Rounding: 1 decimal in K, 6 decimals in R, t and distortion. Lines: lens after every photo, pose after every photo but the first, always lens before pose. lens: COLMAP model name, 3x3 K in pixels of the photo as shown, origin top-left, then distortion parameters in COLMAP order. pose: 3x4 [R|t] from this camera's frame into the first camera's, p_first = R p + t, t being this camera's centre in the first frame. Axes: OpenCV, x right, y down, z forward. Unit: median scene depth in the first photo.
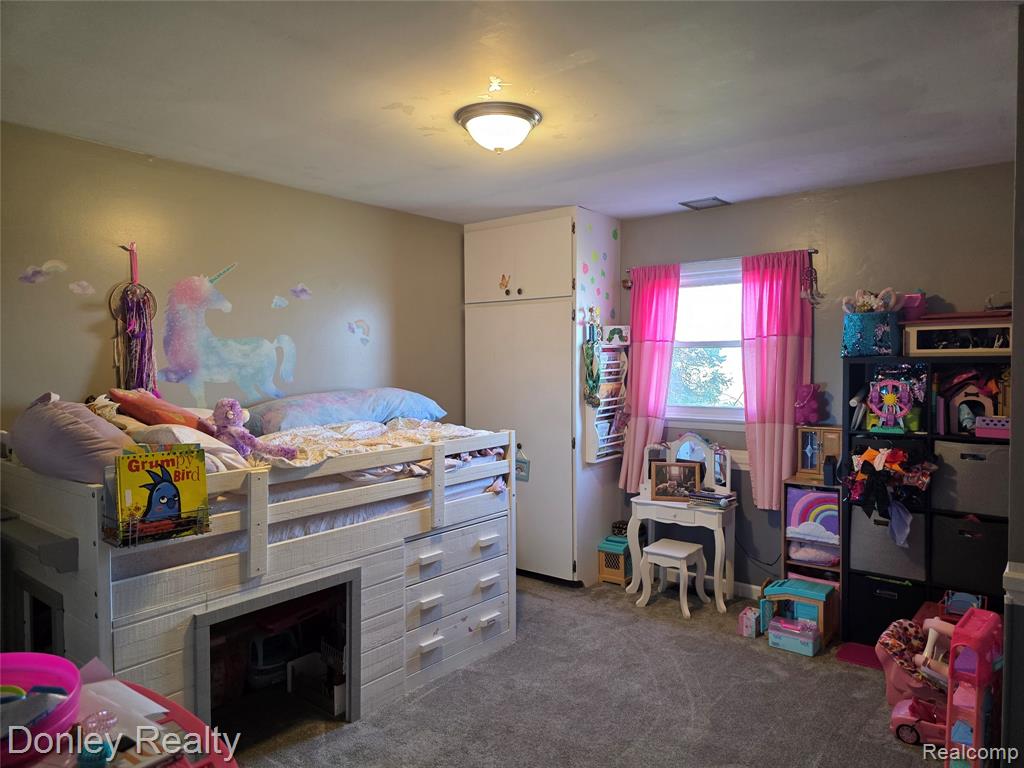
lens RADIAL K [[690.5, 0, 510.4], [0, 690.5, 387.2], [0, 0, 1]] dist [0.064398, -0.059392]
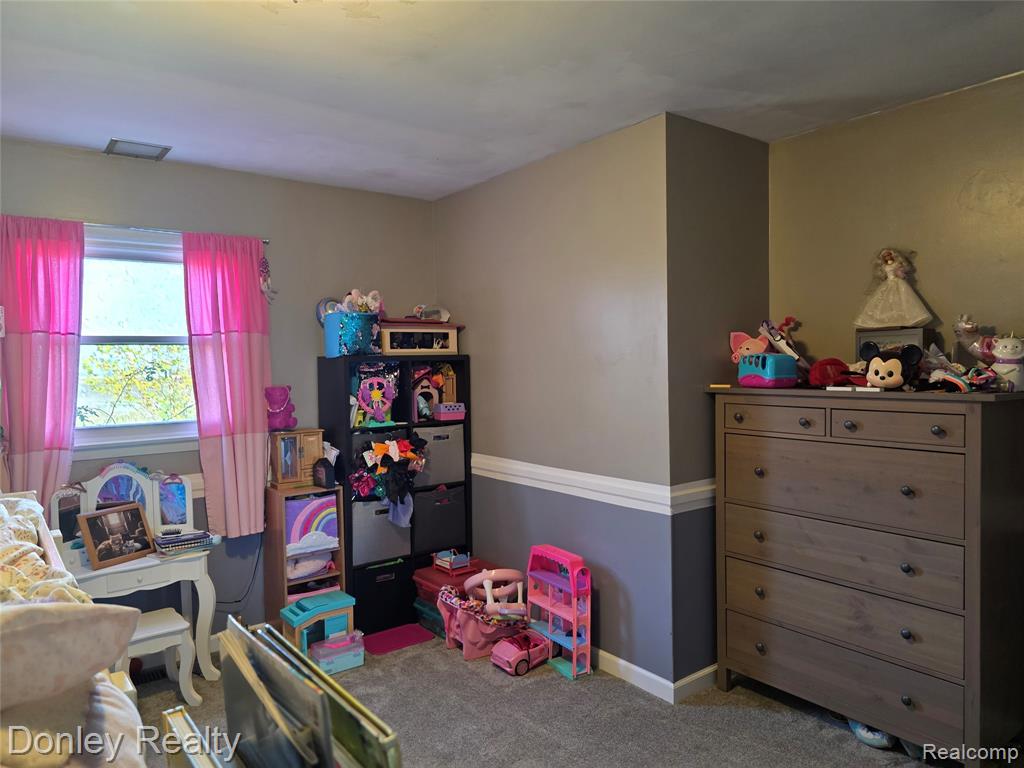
lens RADIAL K [[700.1, 0, 512.2], [0, 700.1, 386.2], [0, 0, 1]] dist [0.057924, -0.053584]
pose [[0.233479, -0.033368, 0.971789, -0.427176], [0.056385, 0.998194, 0.020728, -0.006985], [-0.970726, 0.049954, 0.234938, 0.516731]]
